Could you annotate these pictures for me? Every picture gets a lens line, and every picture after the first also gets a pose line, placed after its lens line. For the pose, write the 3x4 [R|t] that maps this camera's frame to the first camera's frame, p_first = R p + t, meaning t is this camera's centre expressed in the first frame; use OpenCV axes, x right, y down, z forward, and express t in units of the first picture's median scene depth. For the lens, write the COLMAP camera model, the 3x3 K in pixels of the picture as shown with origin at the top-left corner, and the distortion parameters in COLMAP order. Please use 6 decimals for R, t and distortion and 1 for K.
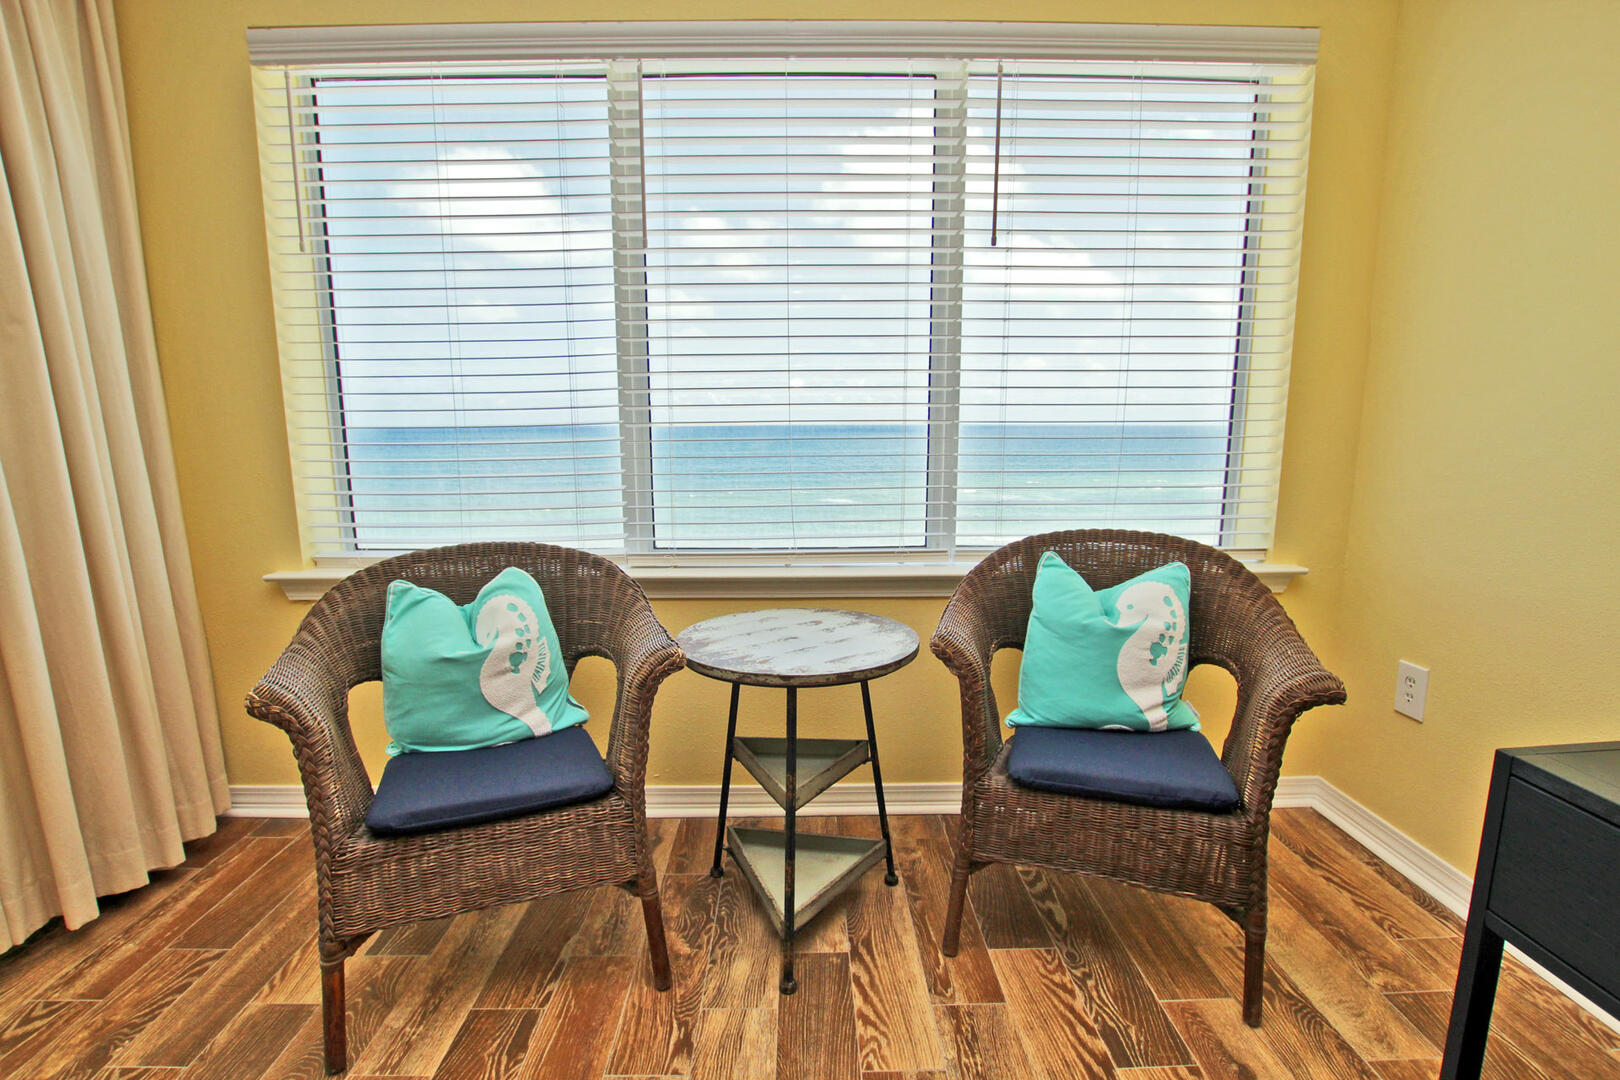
lens RADIAL K [[750.9, 0, 810.5], [0, 750.9, 543.0], [0, 0, 1]] dist [-0.036019, 0.006522]
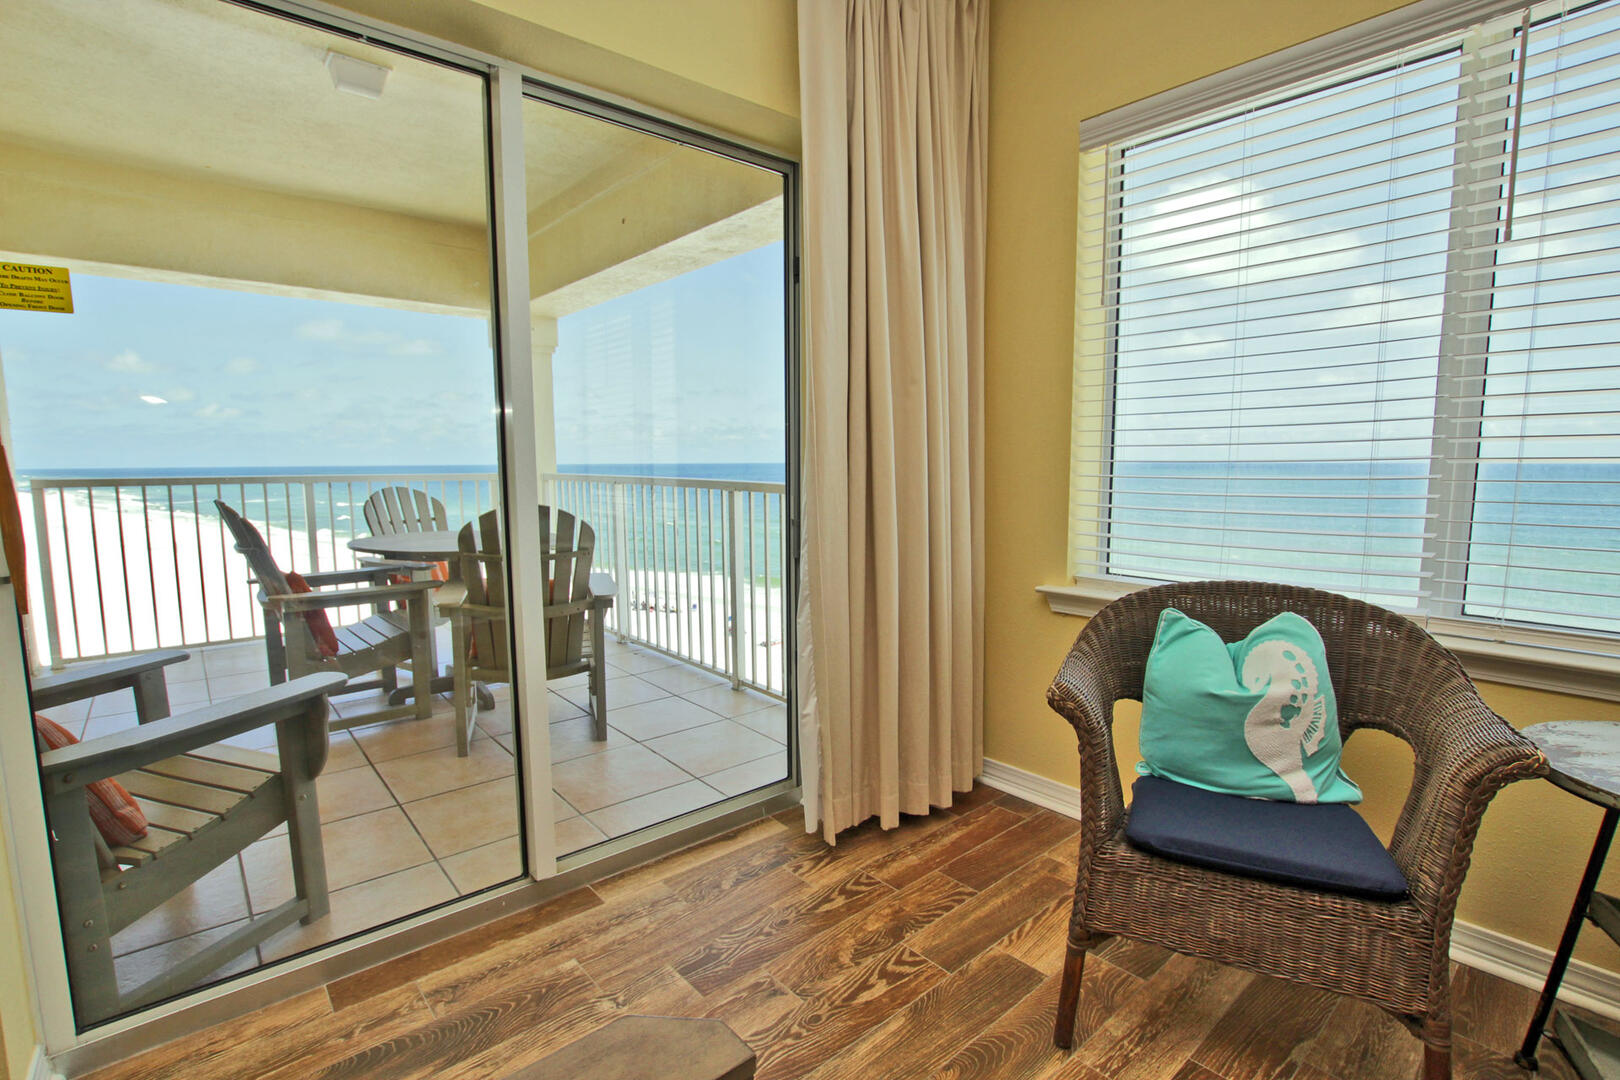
lens RADIAL K [[750.9, 0, 807.0], [0, 750.9, 544.0], [0, 0, 1]] dist [-0.036019, 0.006522]
pose [[0.645568, 0.083272, -0.759150, -0.100867], [-0.118814, 0.992885, 0.007873, 0.013074], [0.754404, 0.085115, 0.650868, -0.057386]]
